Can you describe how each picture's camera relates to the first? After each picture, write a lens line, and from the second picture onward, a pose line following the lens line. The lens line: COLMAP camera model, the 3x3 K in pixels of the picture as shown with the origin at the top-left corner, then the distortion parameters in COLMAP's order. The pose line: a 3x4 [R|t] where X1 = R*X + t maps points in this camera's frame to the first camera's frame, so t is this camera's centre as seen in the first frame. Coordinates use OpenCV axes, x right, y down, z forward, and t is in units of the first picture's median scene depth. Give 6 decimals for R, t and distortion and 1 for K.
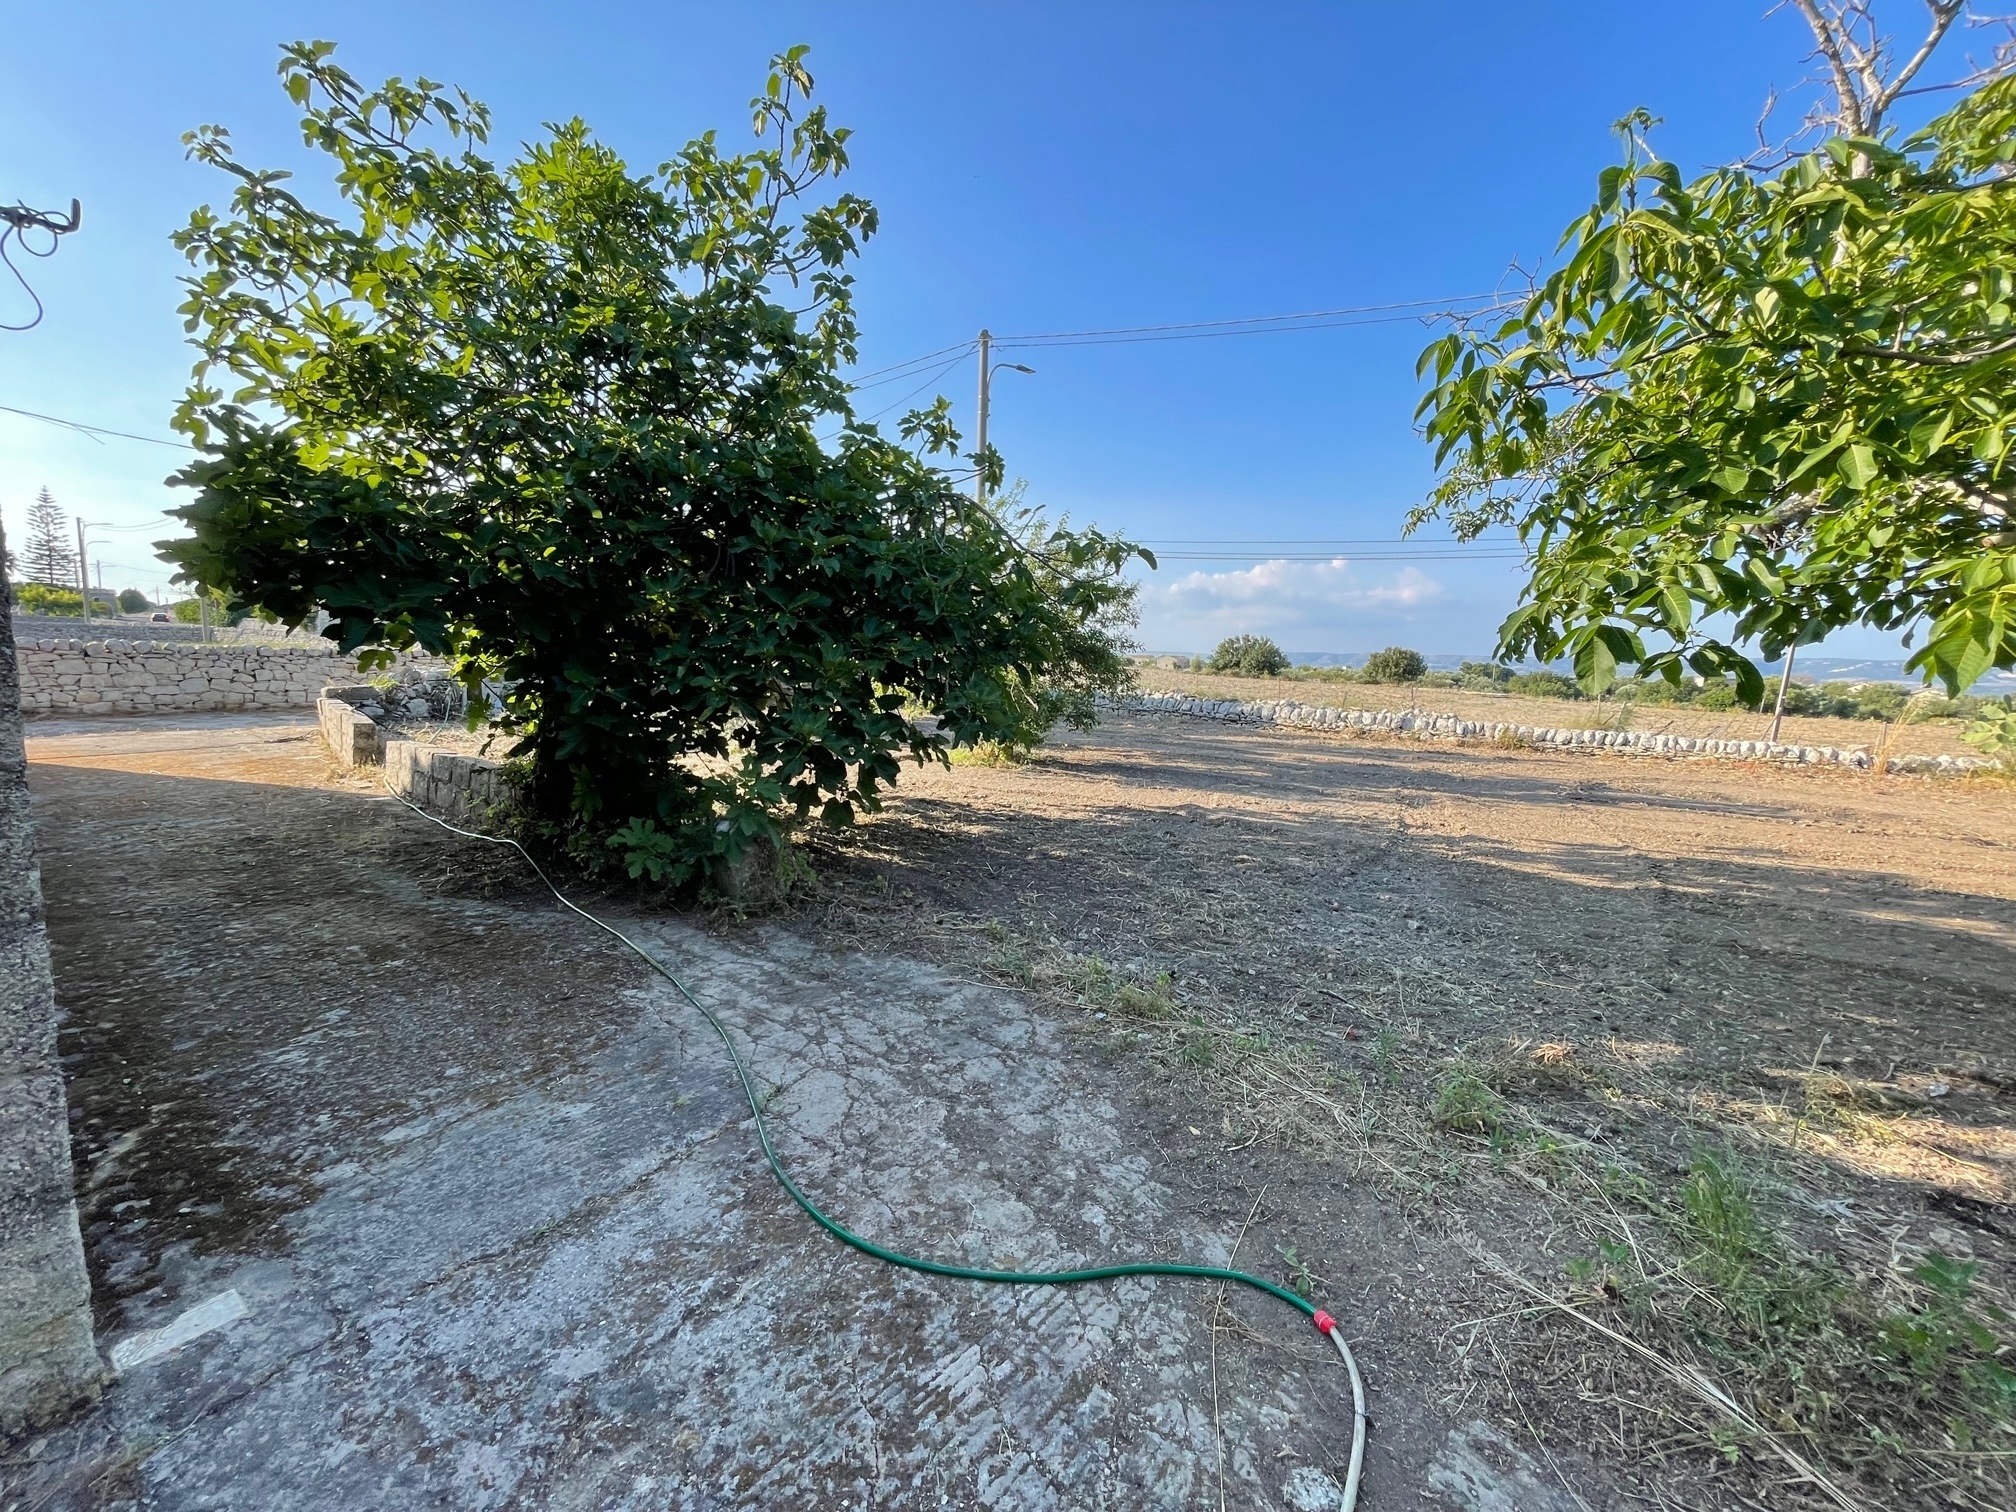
lens RADIAL K [[815.2, 0, 1009.0], [0, 815.2, 753.9], [0, 0, 1]] dist [0.003225, -0.001358]
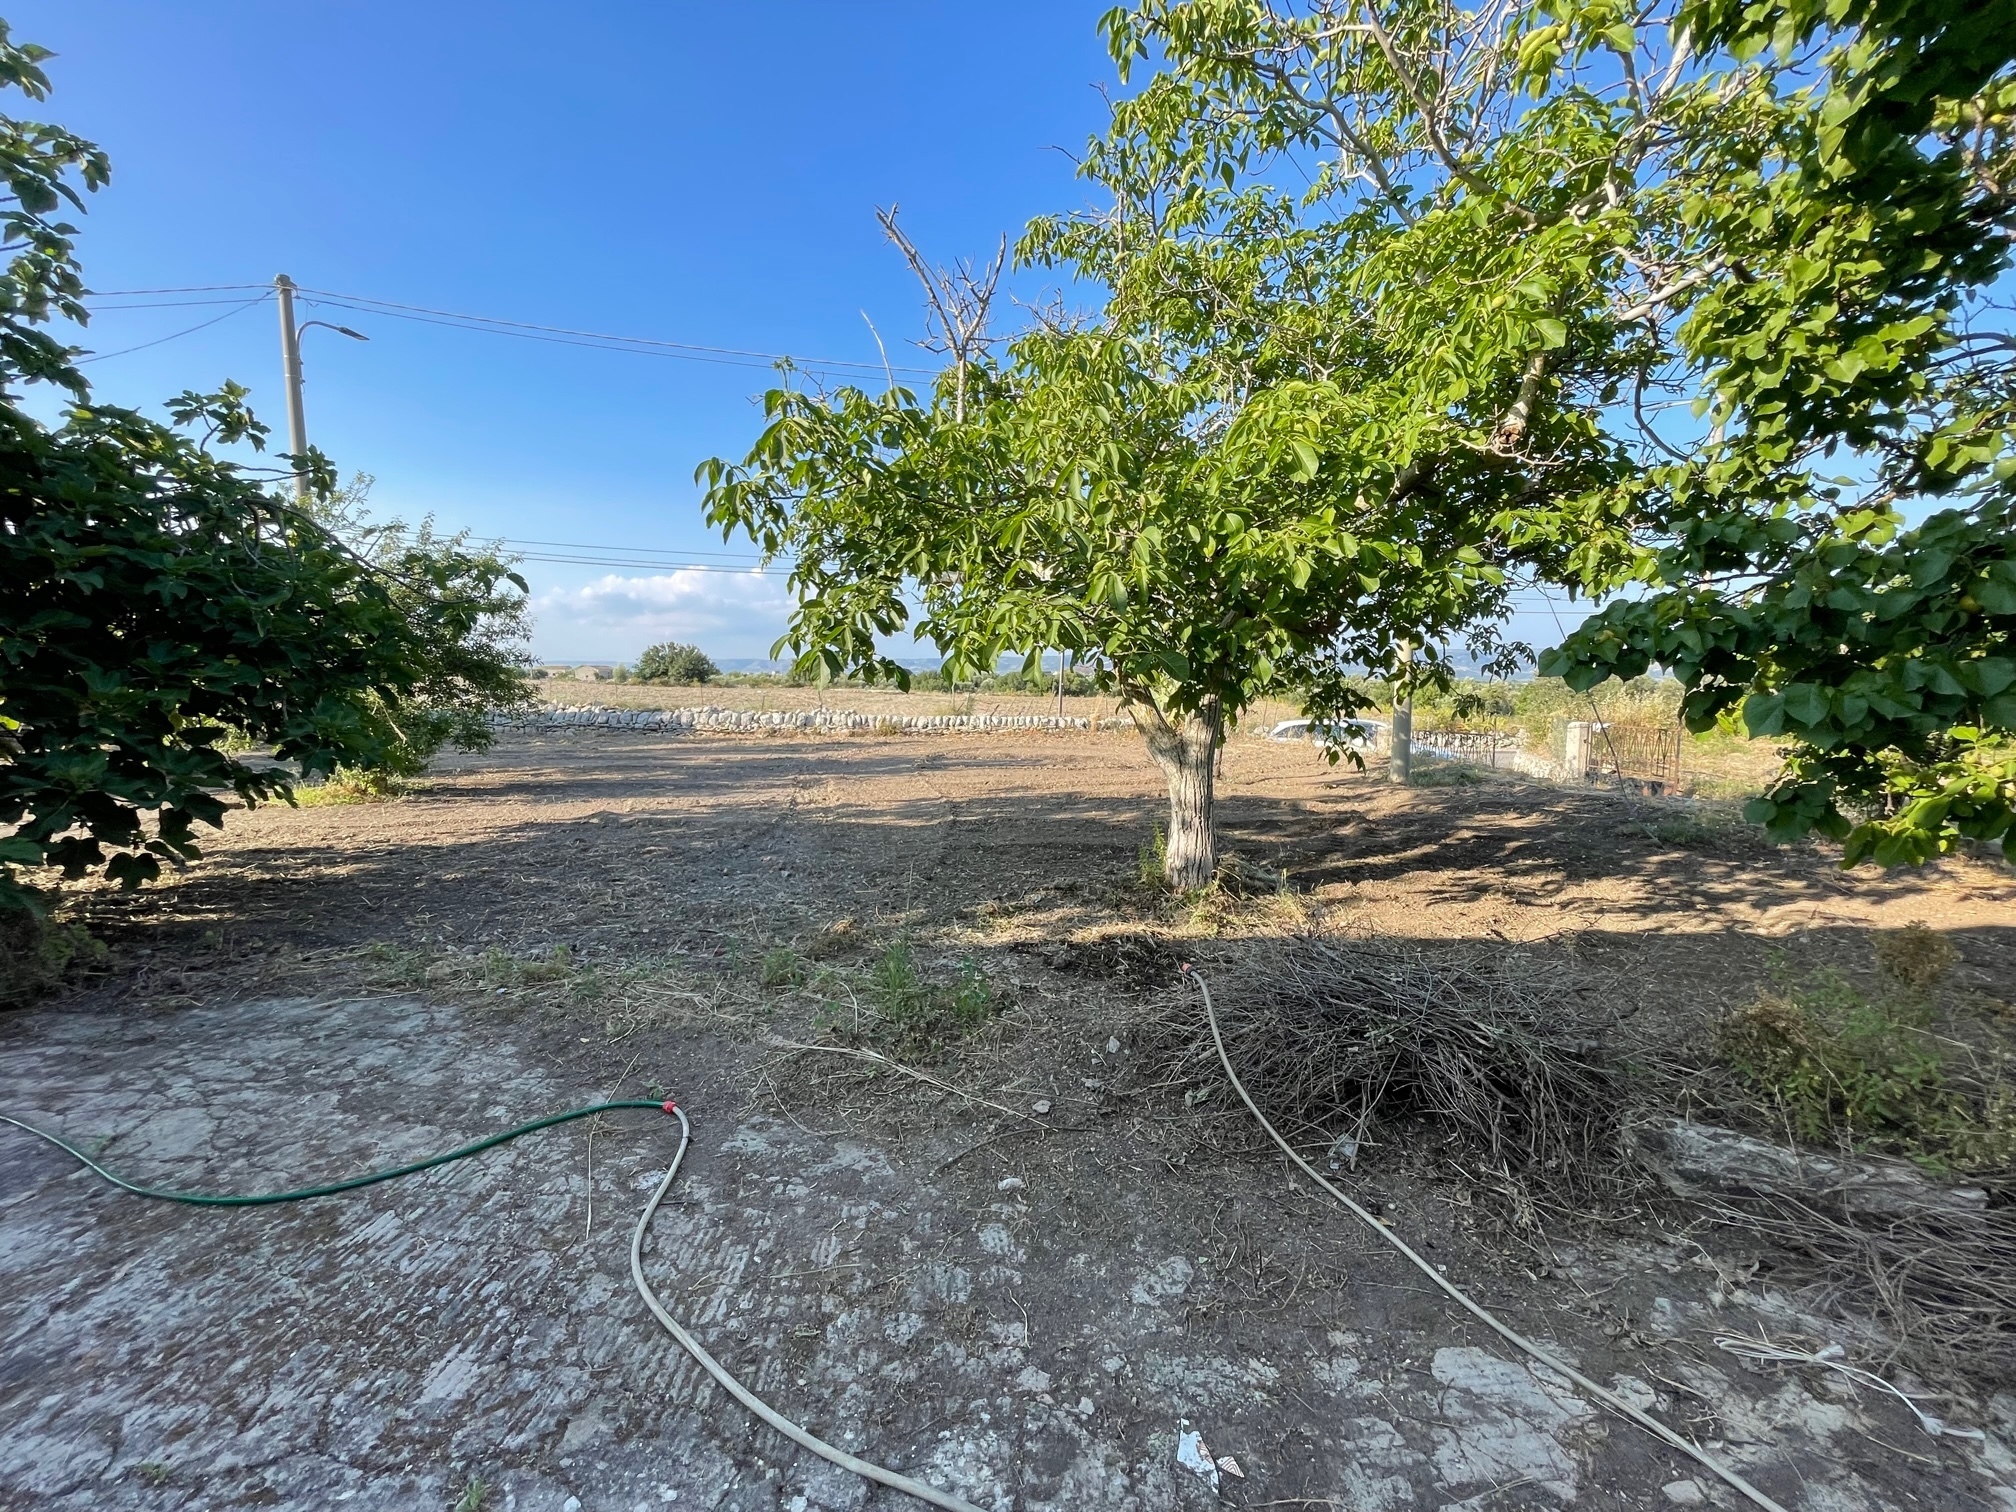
lens RADIAL K [[815.2, 0, 1007.9], [0, 815.2, 749.7], [0, 0, 1]] dist [0.003225, -0.001358]
pose [[0.788481, -0.091144, 0.608268, 0.003765], [0.098629, 0.994898, 0.021228, 0.017566], [-0.607099, 0.043255, 0.793448, -0.219222]]
